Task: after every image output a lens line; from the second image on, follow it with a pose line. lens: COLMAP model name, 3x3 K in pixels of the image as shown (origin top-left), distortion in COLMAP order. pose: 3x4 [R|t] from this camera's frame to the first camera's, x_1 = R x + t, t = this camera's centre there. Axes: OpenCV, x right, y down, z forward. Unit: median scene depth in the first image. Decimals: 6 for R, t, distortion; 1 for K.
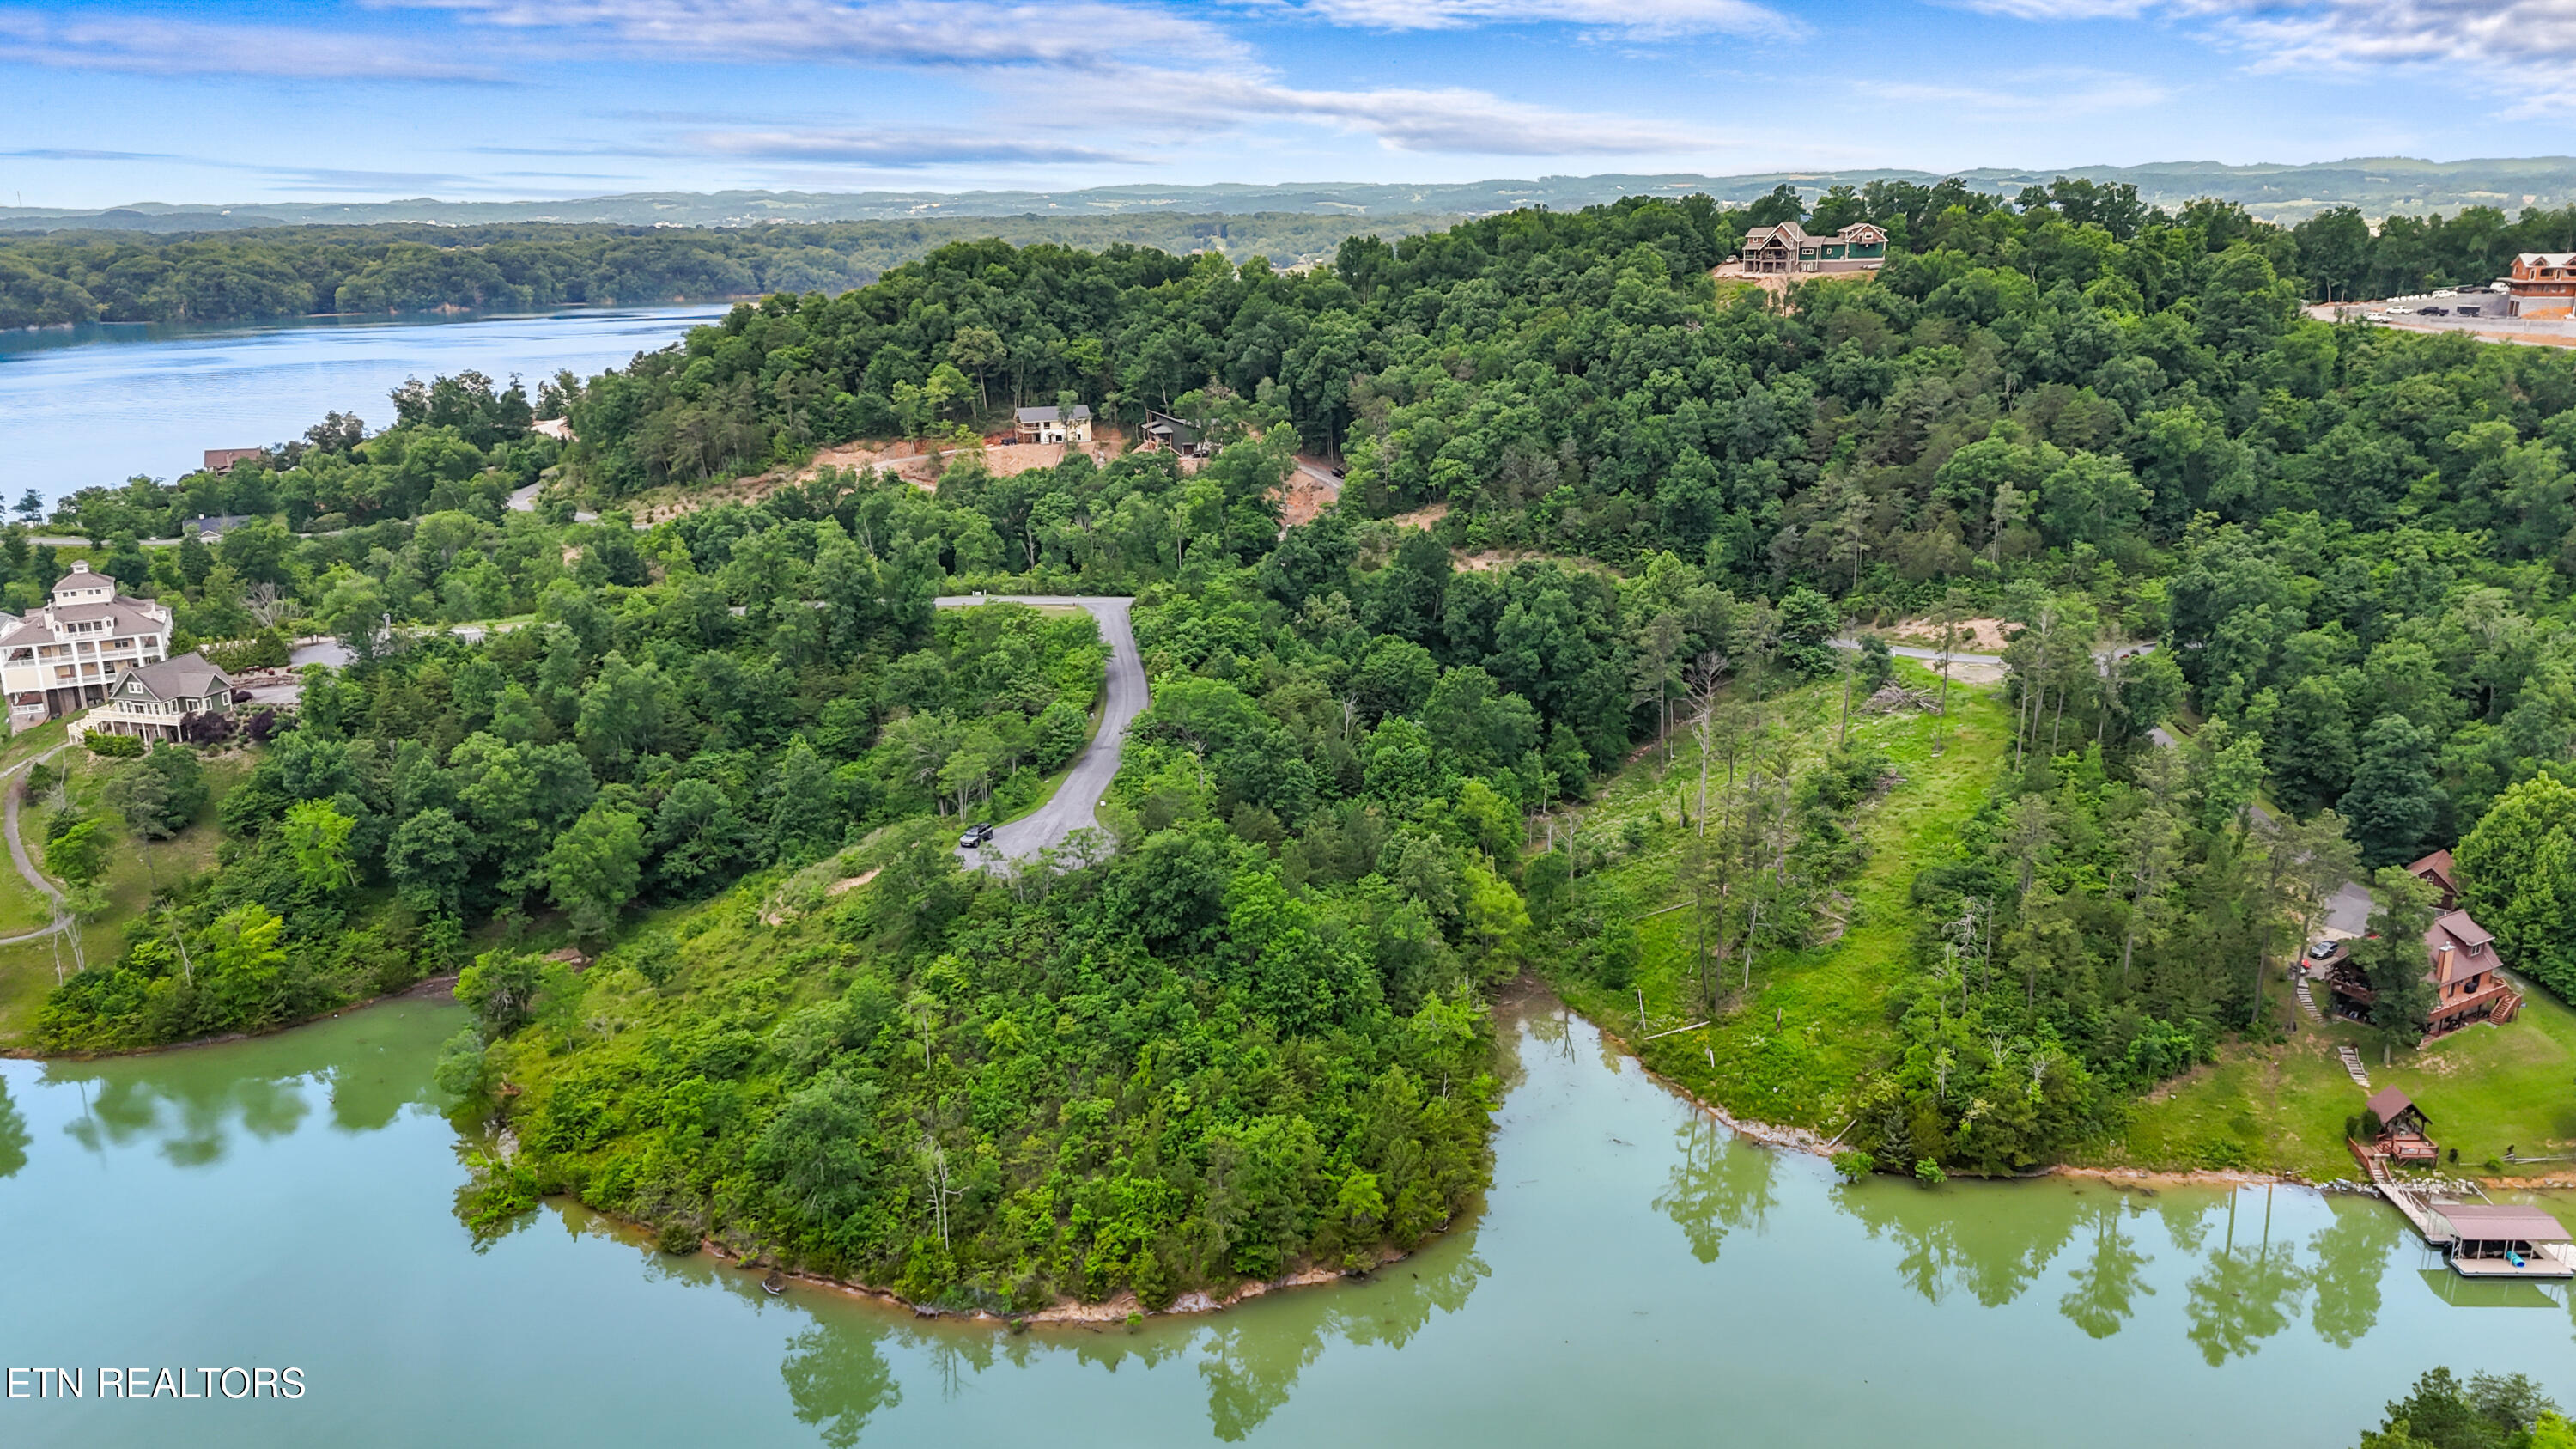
lens RADIAL K [[1879.6, 0, 1288.0], [0, 1879.6, 724.5], [0, 0, 1]] dist [0.041580, -0.007171]
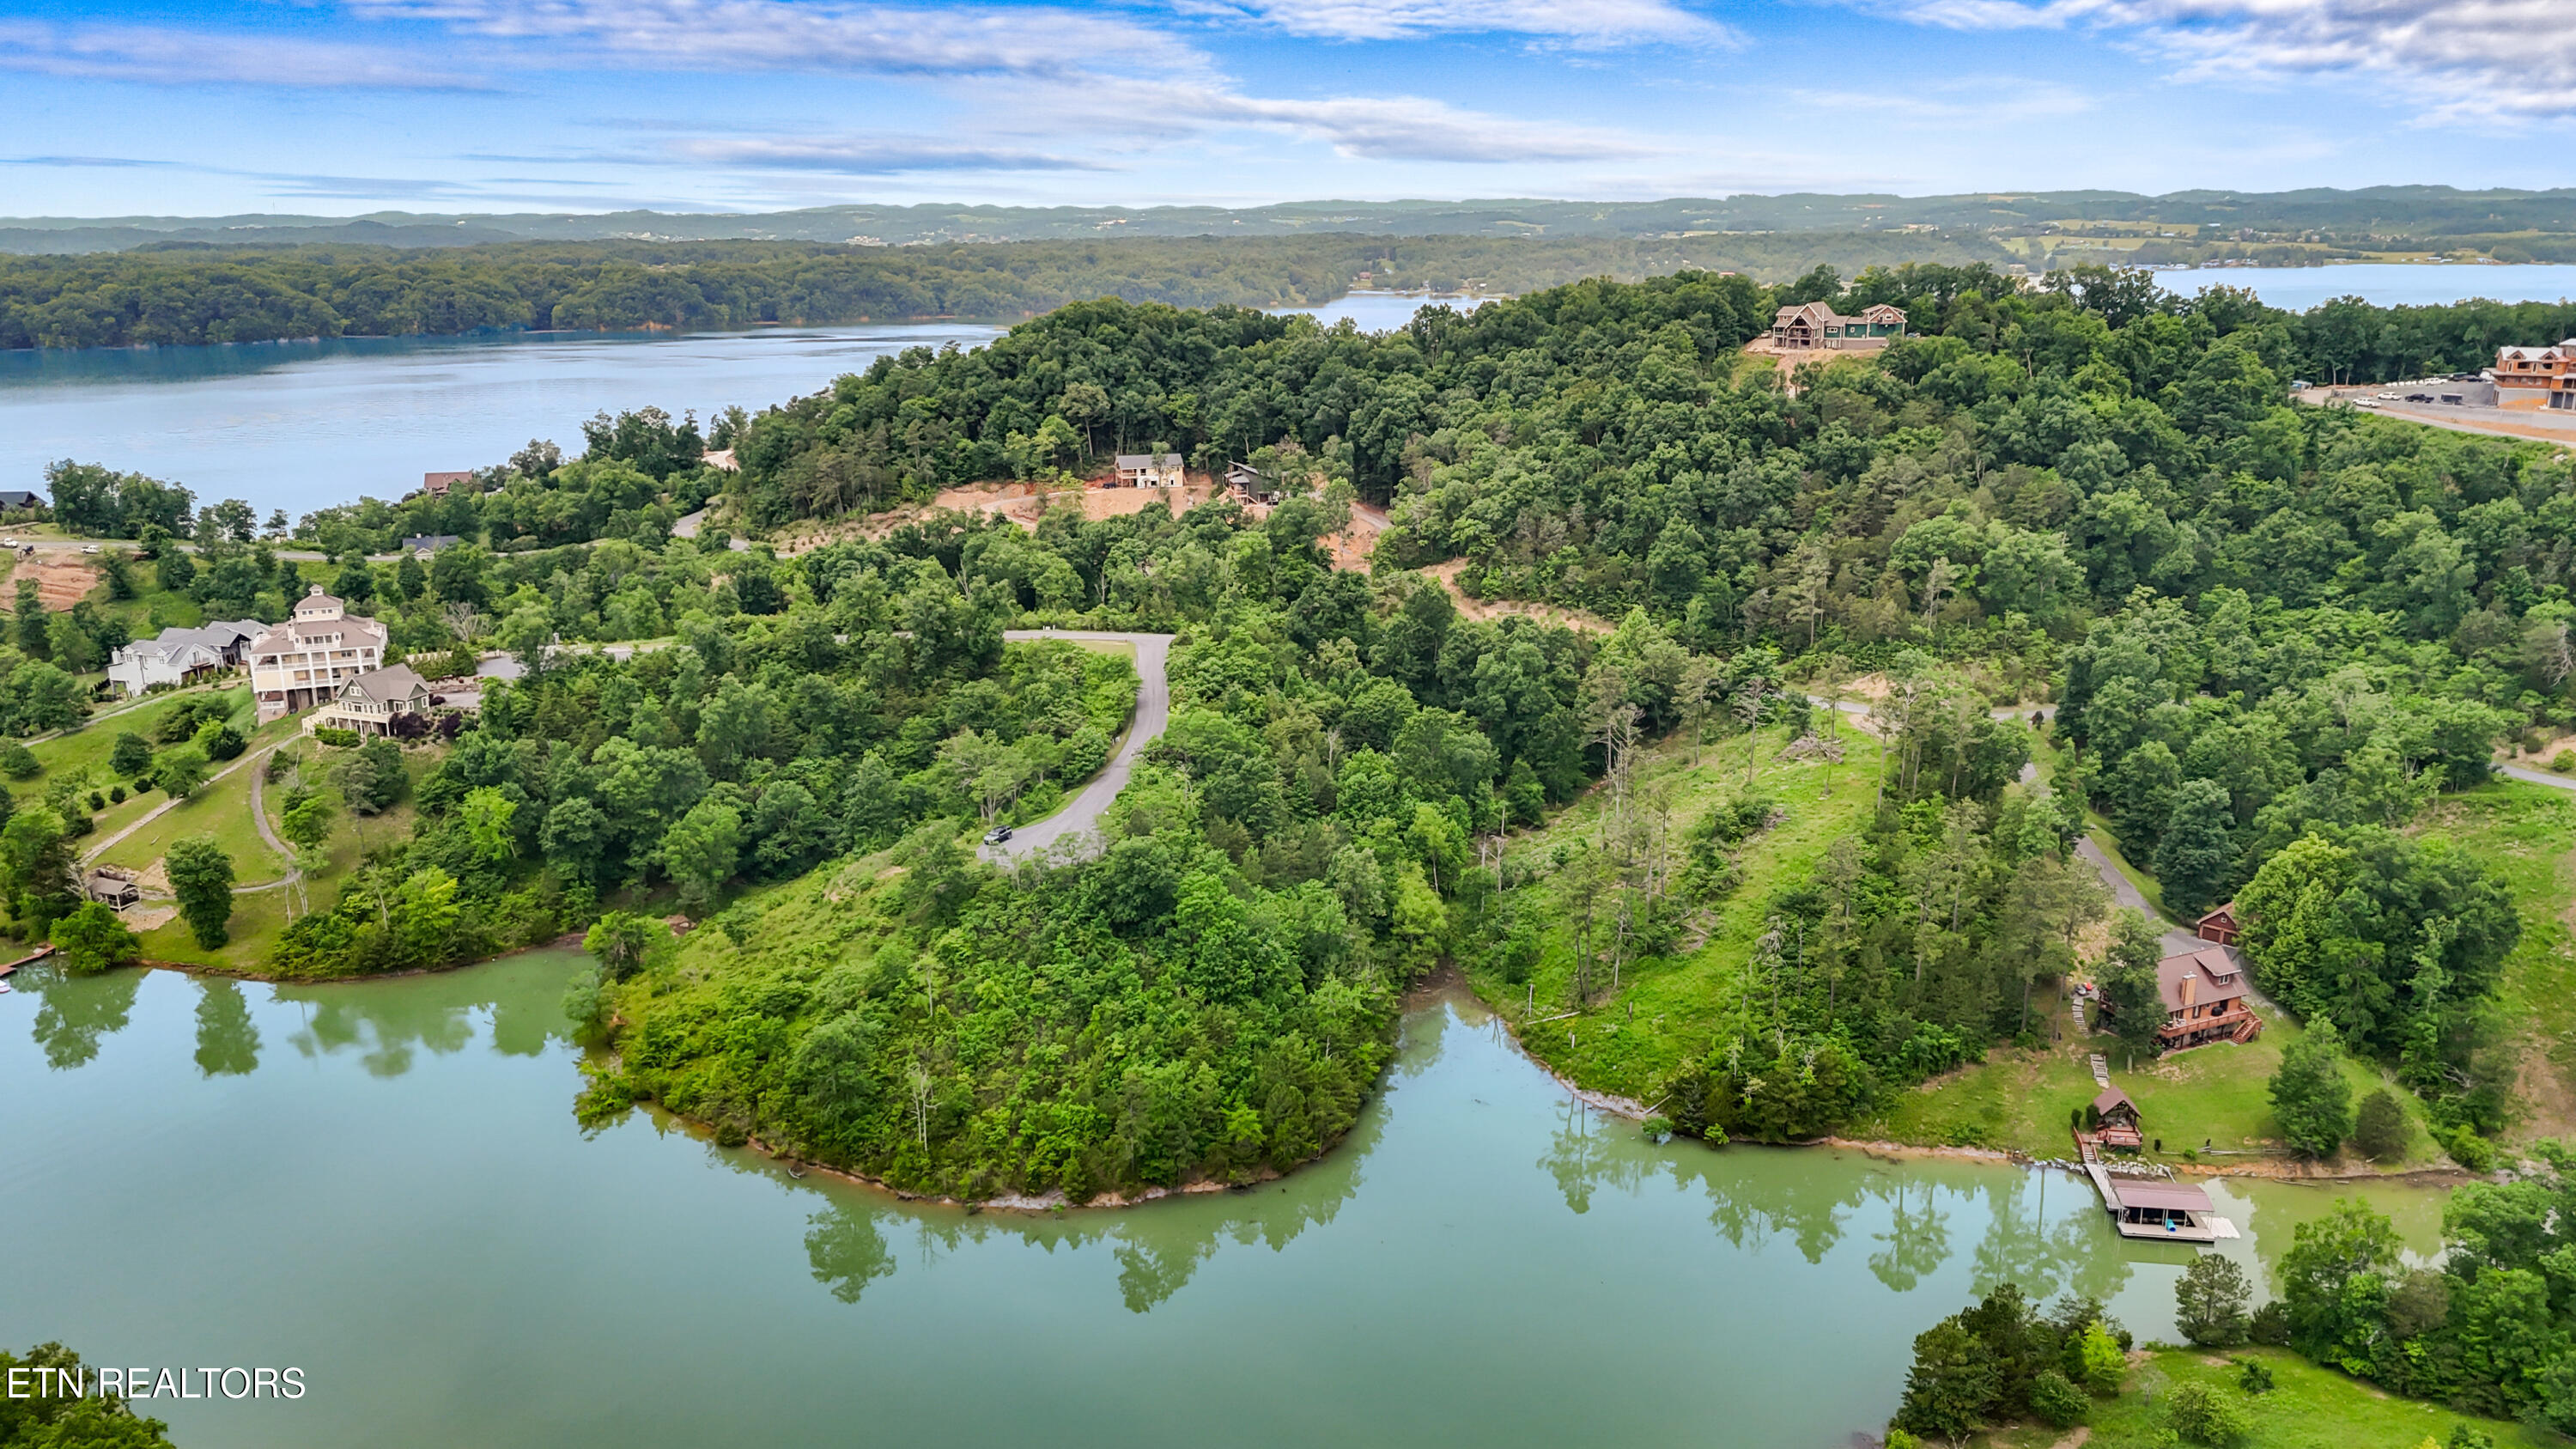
lens RADIAL K [[1869.2, 0, 1288.0], [0, 1869.2, 724.5], [0, 0, 1]] dist [0.049841, -0.010066]
pose [[0.995573, 0.032978, -0.088018, 0.102084], [-0.033595, 0.999420, -0.005539, -0.010428], [0.087784, 0.008471, 0.996104, -0.161441]]
